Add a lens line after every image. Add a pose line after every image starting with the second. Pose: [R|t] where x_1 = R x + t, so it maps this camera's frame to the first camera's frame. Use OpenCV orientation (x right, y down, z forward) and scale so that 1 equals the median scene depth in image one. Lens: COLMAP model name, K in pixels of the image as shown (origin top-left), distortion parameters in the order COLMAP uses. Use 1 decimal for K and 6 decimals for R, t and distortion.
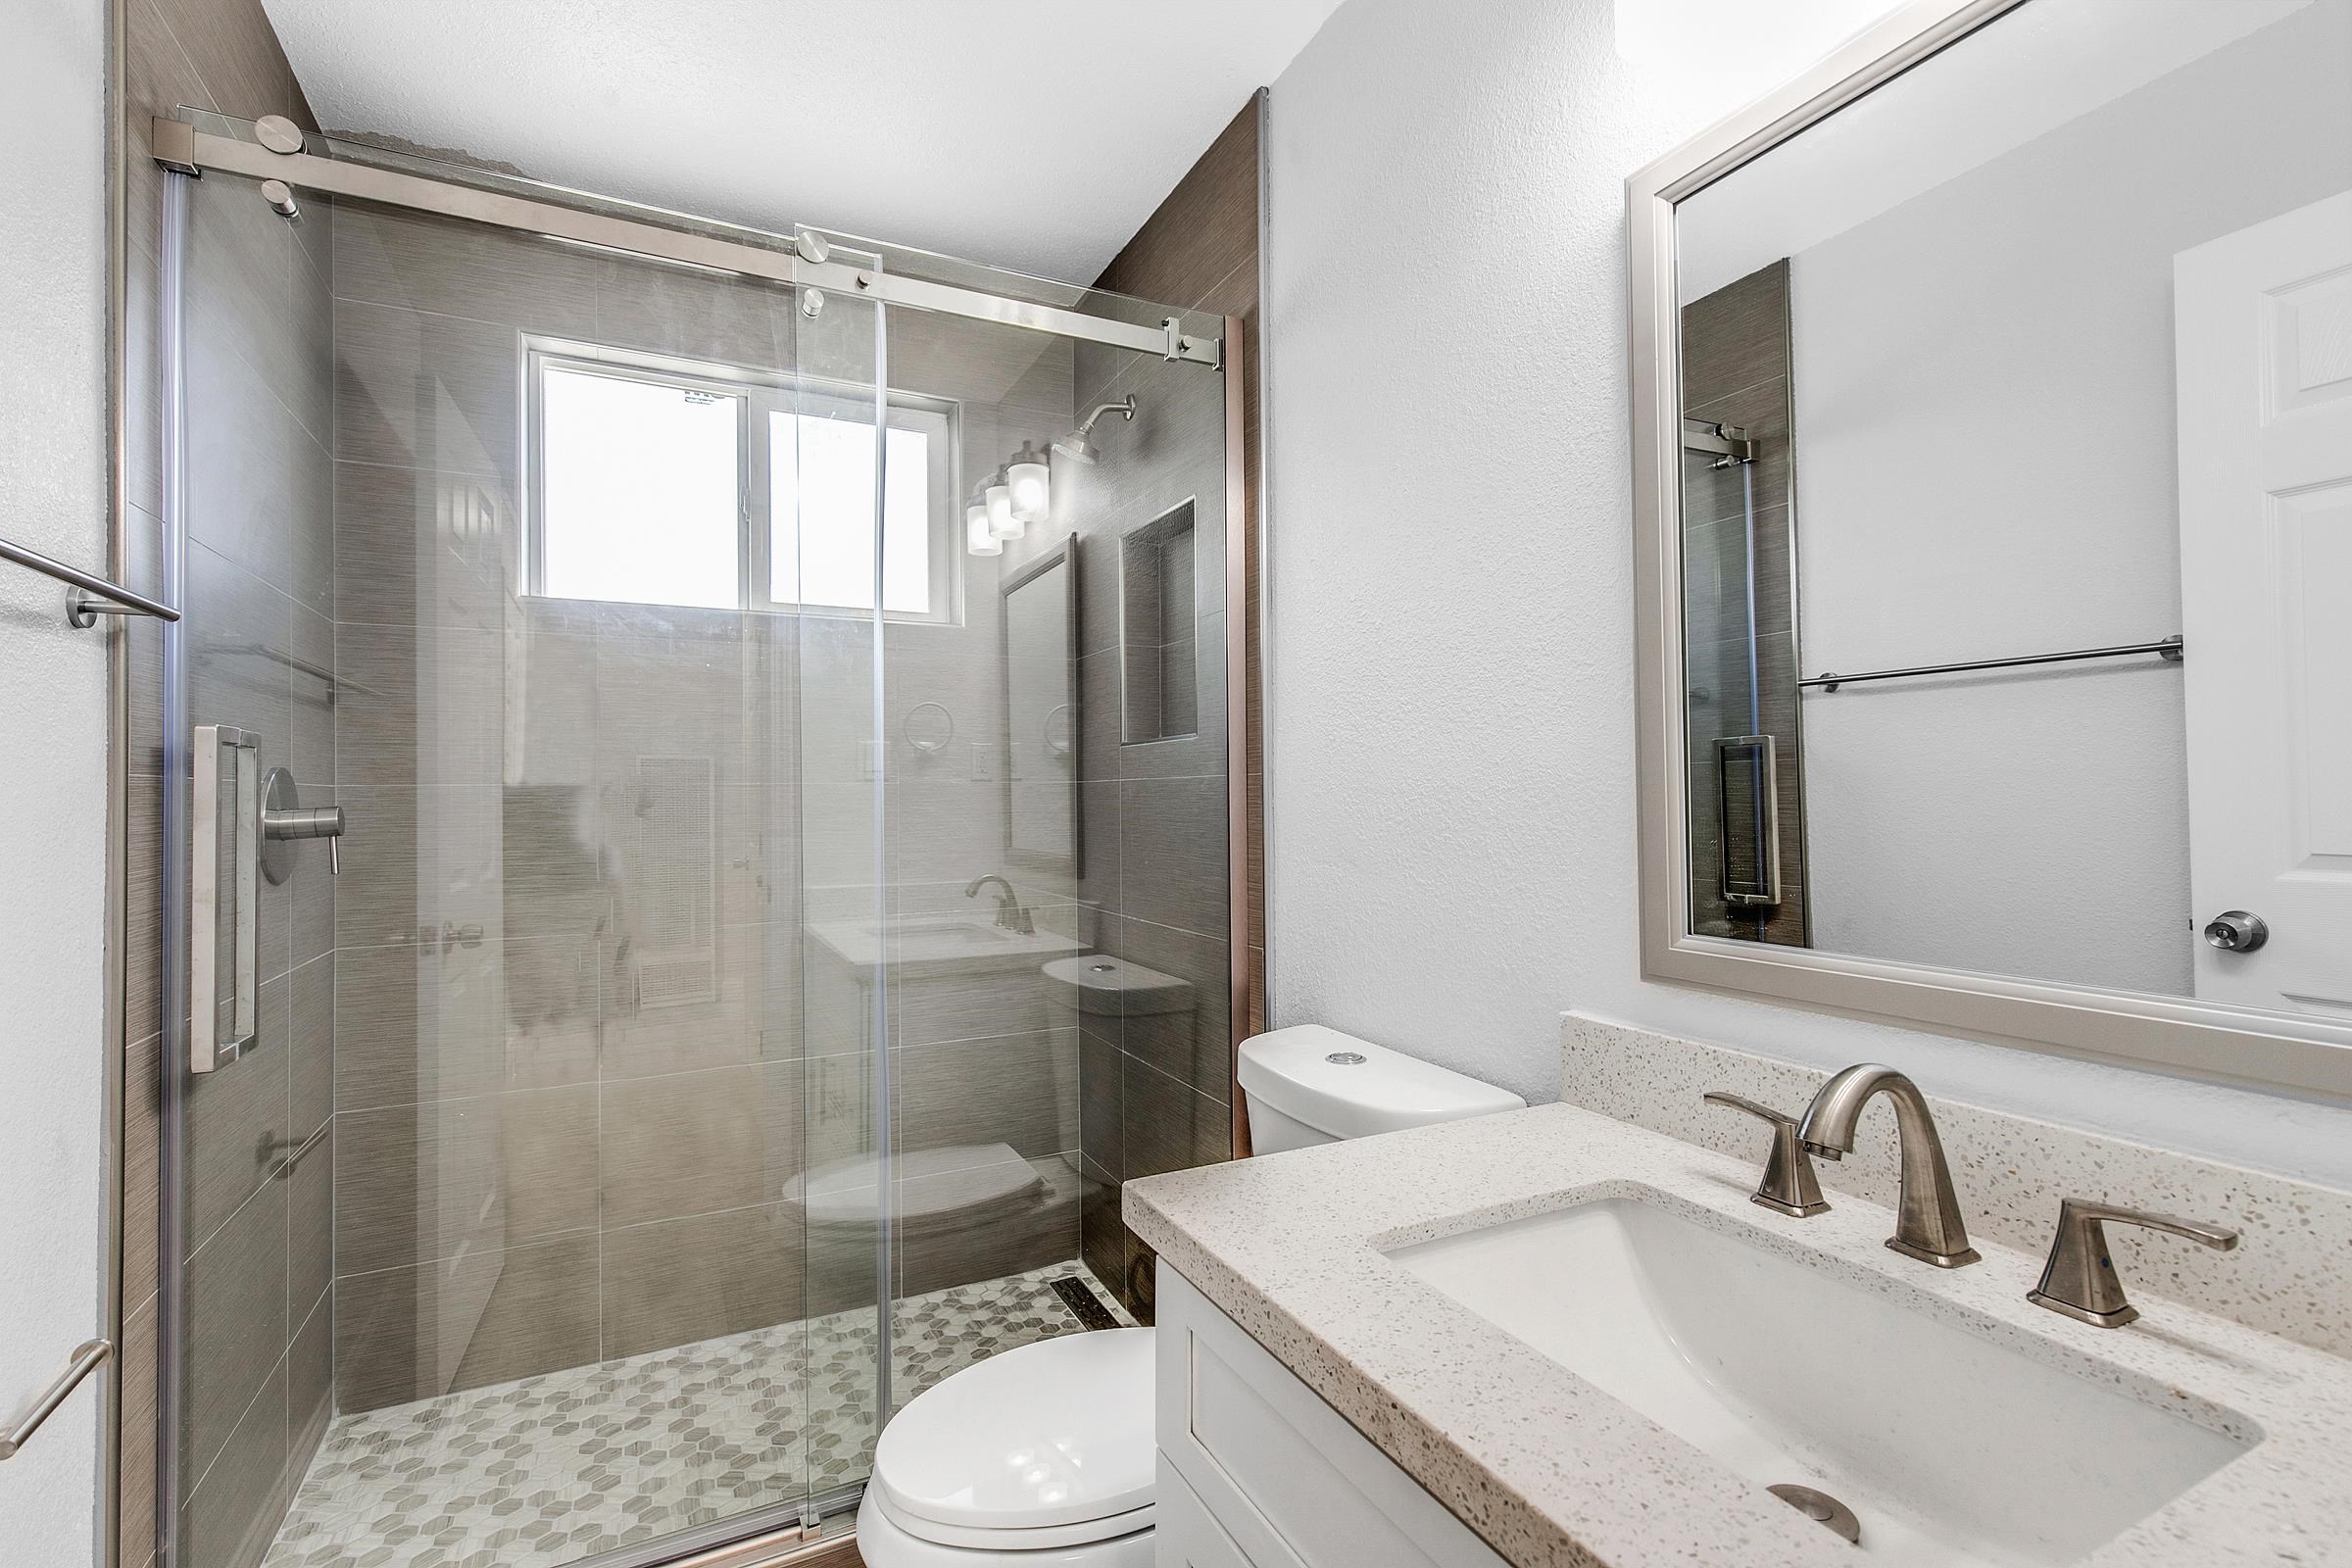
lens RADIAL K [[1059.9, 0, 1168.8], [0, 1059.9, 785.1], [0, 0, 1]] dist [0.006550, -0.002173]
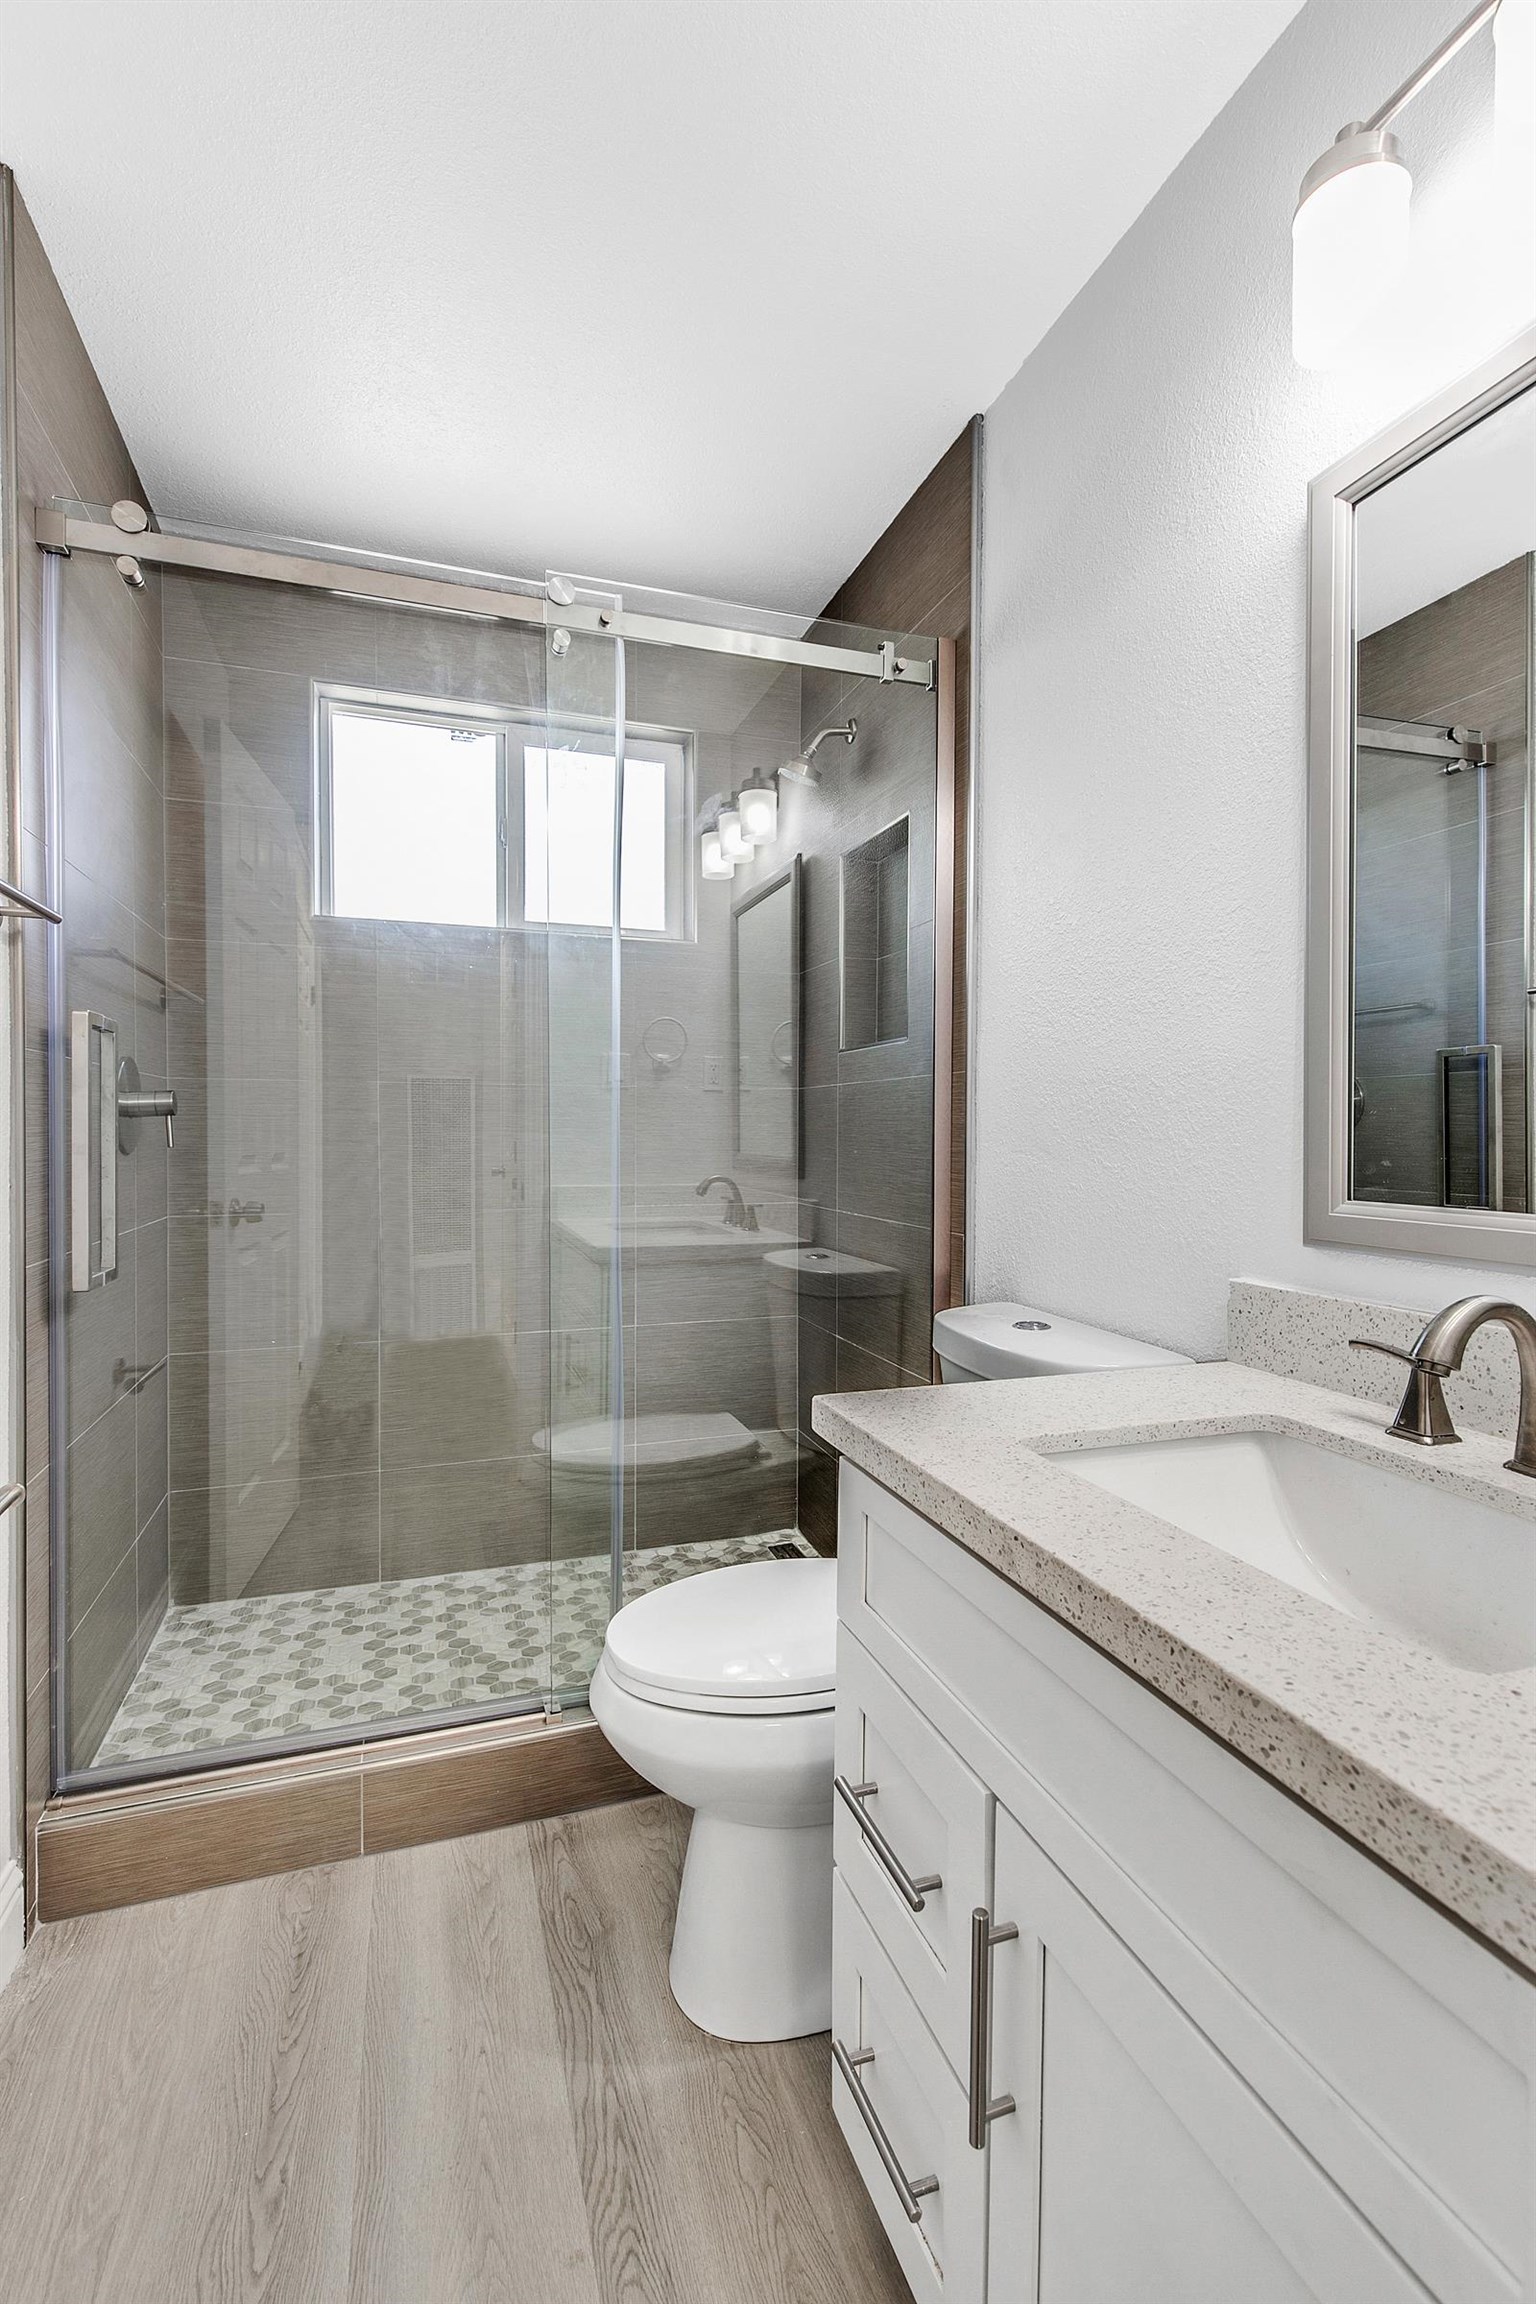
lens RADIAL K [[1038.2, 0, 773.1], [0, 1038.2, 1149.0], [0, 0, 1]] dist [0.006550, -0.002173]
pose [[0.992140, 0.015814, -0.124127, 0.026332], [-0.012045, 0.999445, 0.031058, 0.037212], [0.124549, -0.029318, 0.991780, -0.063483]]
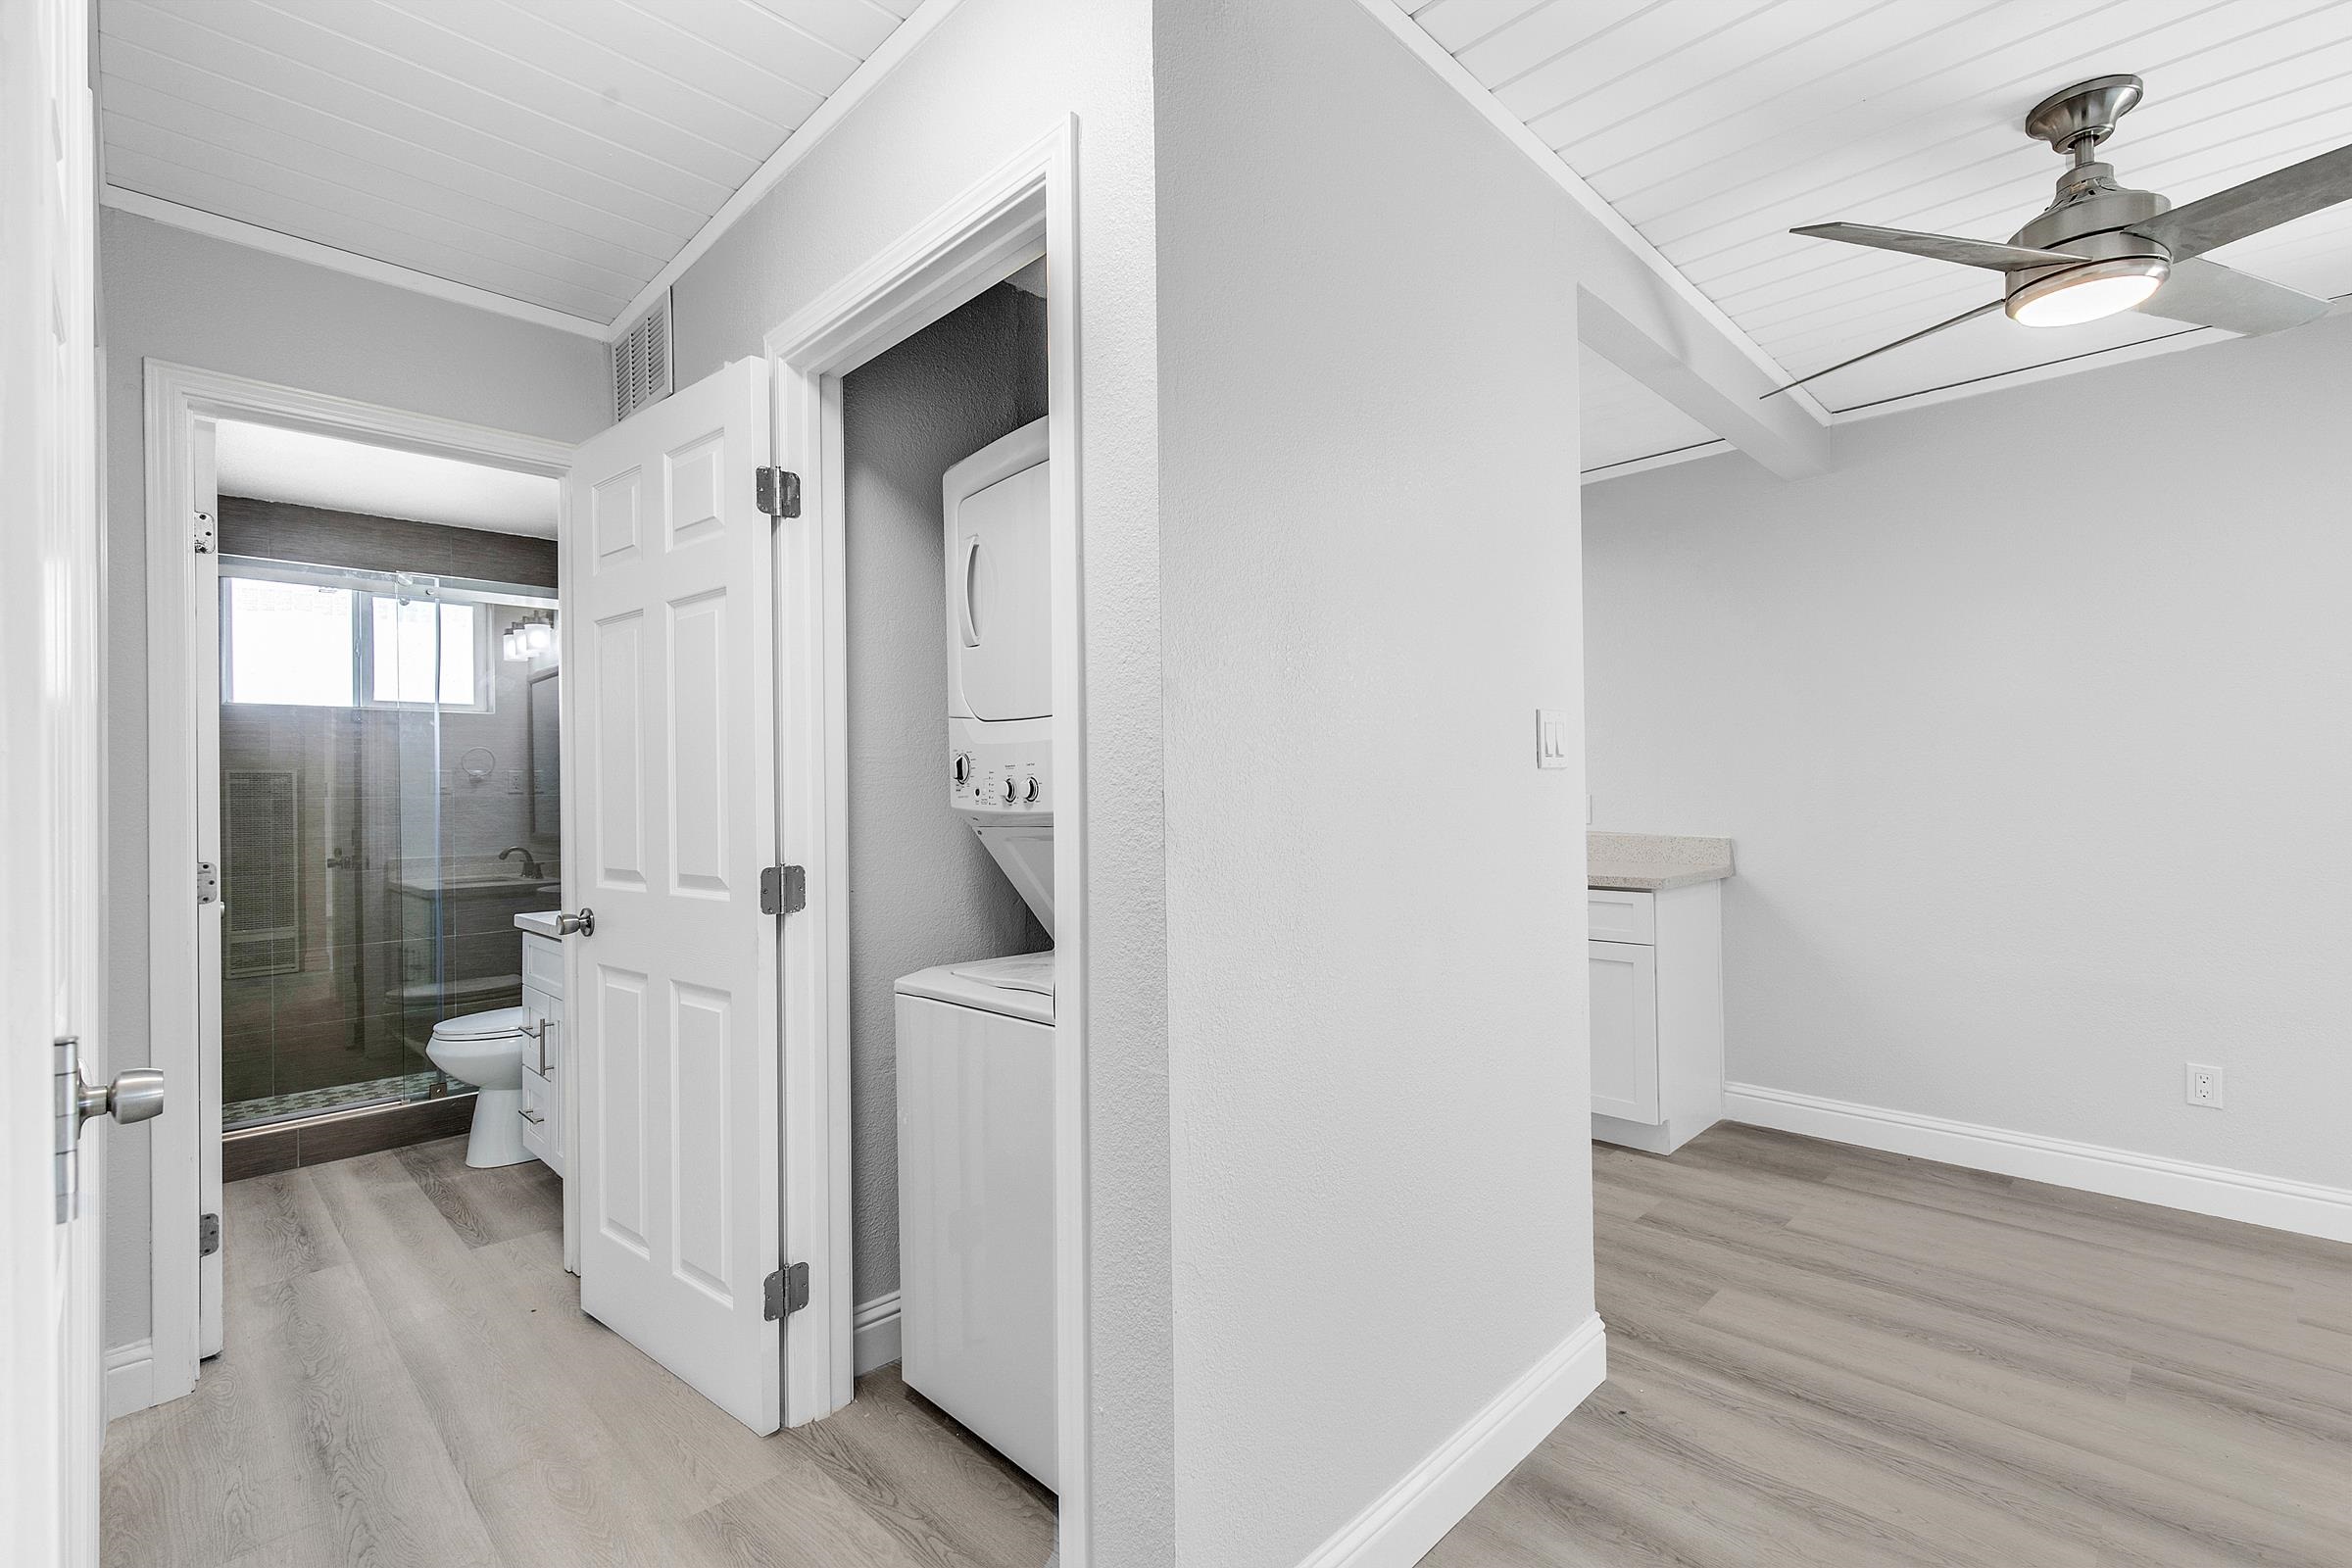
lens RADIAL K [[1059.9, 0, 1166.3], [0, 1059.9, 771.6], [0, 0, 1]] dist [0.006550, -0.002173]
pose [[0.950231, -0.003640, 0.311525, 0.487390], [0.006928, 0.999931, -0.009448, -0.027314], [-0.311469, 0.011136, 0.950191, -1.606777]]
